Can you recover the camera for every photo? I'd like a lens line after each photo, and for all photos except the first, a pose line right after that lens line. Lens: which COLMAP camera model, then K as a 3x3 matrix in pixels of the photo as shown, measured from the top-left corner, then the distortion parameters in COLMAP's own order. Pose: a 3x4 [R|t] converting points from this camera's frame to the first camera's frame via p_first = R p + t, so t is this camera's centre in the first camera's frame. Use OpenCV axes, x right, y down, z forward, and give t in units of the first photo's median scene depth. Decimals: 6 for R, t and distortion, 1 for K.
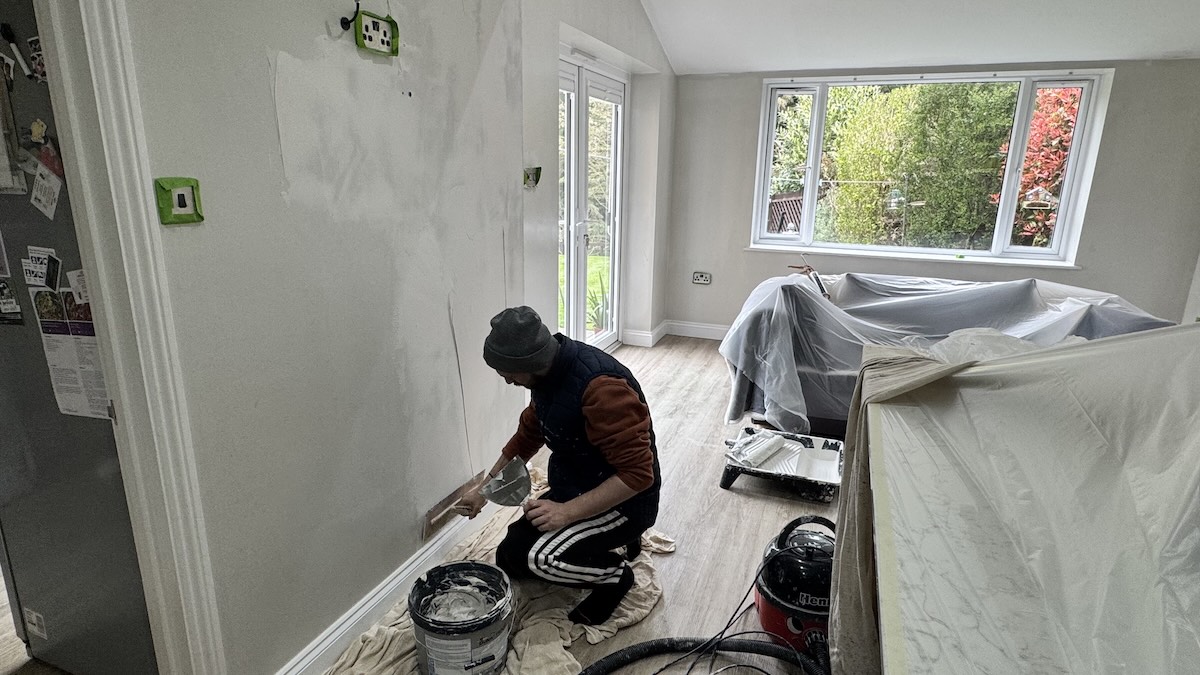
lens RADIAL K [[651.3, 0, 598.5], [0, 651.3, 356.0], [0, 0, 1]] dist [0.000584, 0.001147]
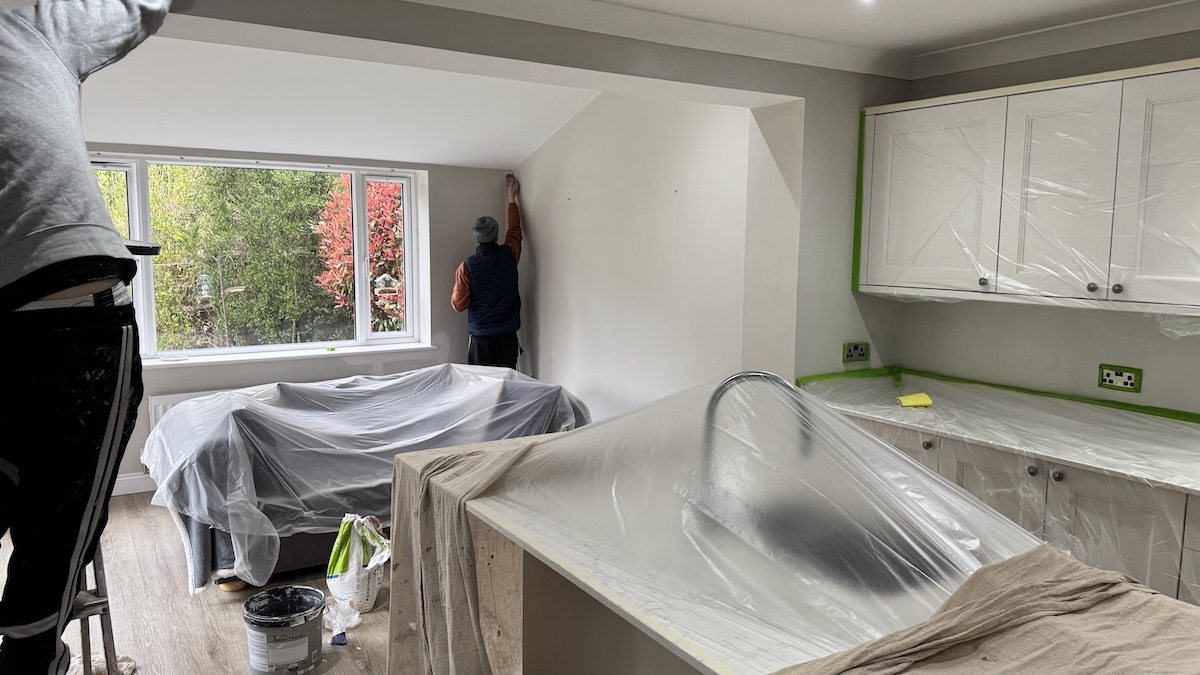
lens RADIAL K [[871.2, 0, 600.0], [0, 871.2, 337.5], [0, 0, 1]] dist [0.005986, -0.032855]
pose [[0.602238, -0.101838, 0.791795, -0.199650], [0.223193, 0.973757, -0.044519, -0.027421], [-0.766482, 0.203535, 0.609163, -0.060390]]
